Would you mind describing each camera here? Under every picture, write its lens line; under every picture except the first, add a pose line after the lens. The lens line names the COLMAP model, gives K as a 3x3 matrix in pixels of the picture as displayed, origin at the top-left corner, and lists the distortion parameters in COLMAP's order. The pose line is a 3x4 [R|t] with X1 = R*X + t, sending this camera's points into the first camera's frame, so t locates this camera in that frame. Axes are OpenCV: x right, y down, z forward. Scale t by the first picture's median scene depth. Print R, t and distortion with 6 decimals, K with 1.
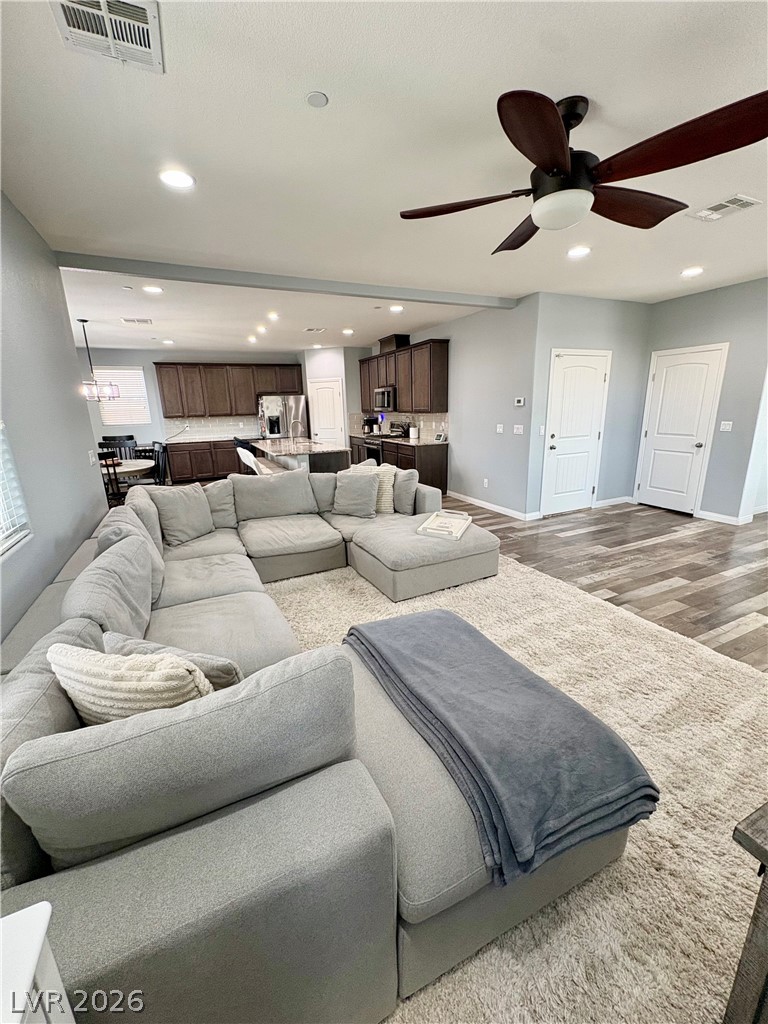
lens RADIAL K [[407.3, 0, 387.7], [0, 407.3, 511.0], [0, 0, 1]] dist [-0.000409, -0.000212]
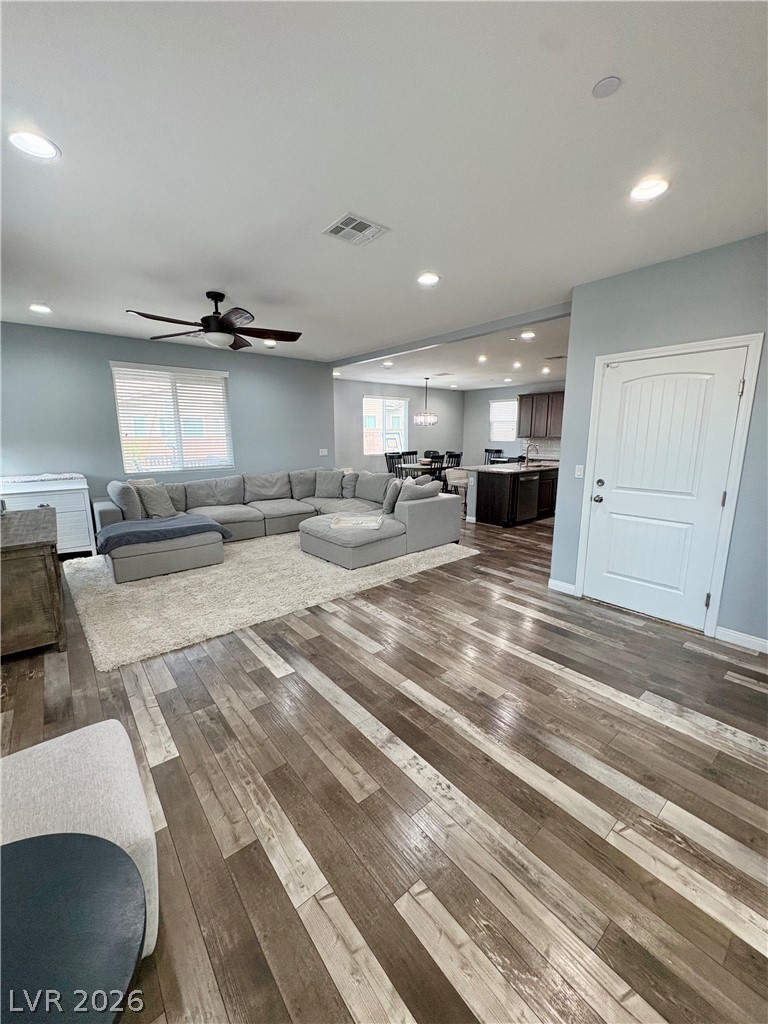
lens RADIAL K [[407.3, 0, 384.2], [0, 407.3, 511.5], [0, 0, 1]] dist [-0.000409, -0.000212]
pose [[0.244200, 0.207061, -0.947361, 0.967010], [-0.247535, 0.957883, 0.145554, -0.147600], [0.937599, 0.198961, 0.285170, 0.483879]]
